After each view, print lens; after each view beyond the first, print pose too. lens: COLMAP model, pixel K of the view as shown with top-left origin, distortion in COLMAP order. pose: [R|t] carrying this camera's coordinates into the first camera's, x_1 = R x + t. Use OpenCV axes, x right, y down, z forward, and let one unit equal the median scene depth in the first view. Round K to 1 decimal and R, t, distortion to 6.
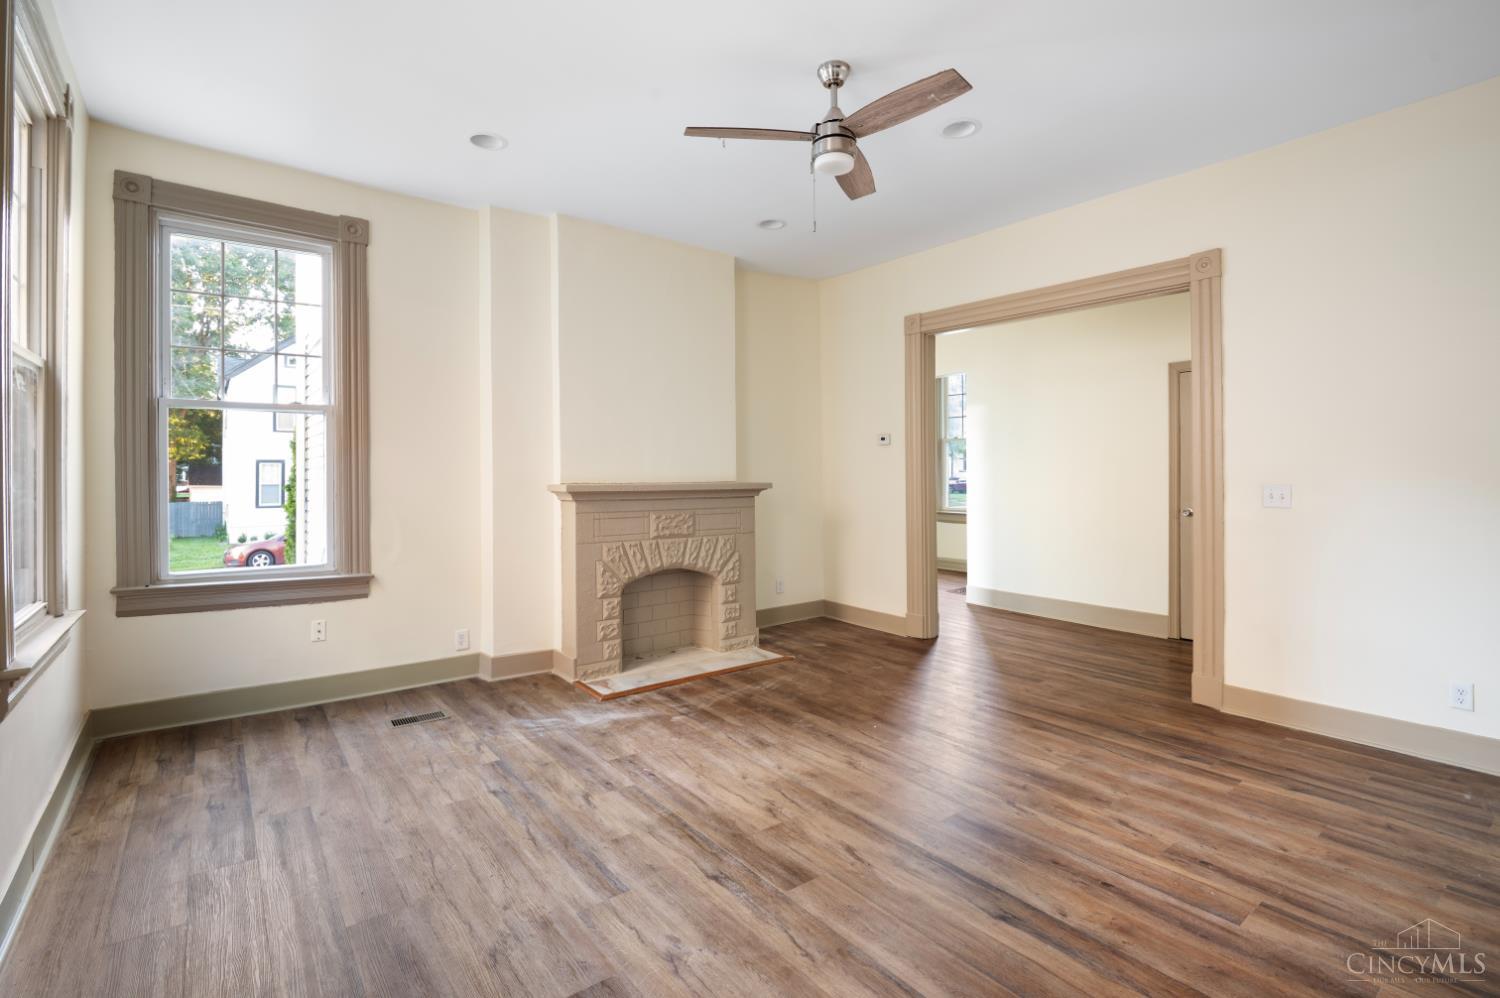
lens RADIAL K [[695.5, 0, 746.3], [0, 695.5, 491.9], [0, 0, 1]] dist [-0.001129, -0.000151]
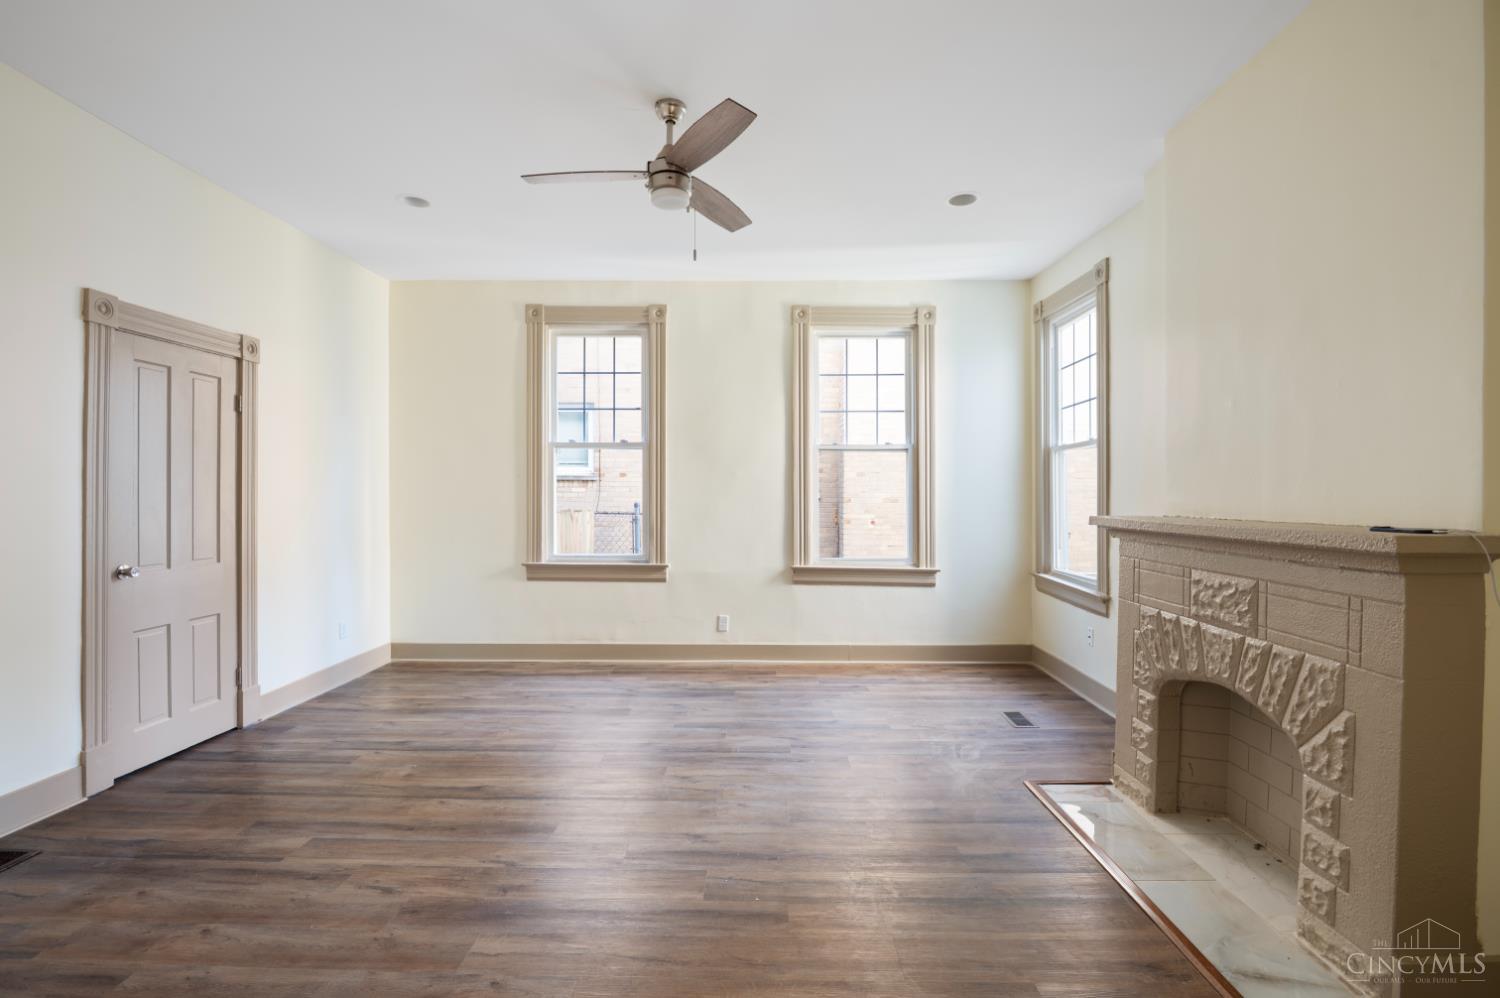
lens RADIAL K [[694.2, 0, 750.5], [0, 694.2, 504.1], [0, 0, 1]] dist [-0.005226, -0.000849]
pose [[-0.619668, 0.009123, -0.784811, 0.919892], [-0.022948, 0.999294, 0.029735, -0.058431], [0.784528, 0.036435, -0.619022, 1.845494]]
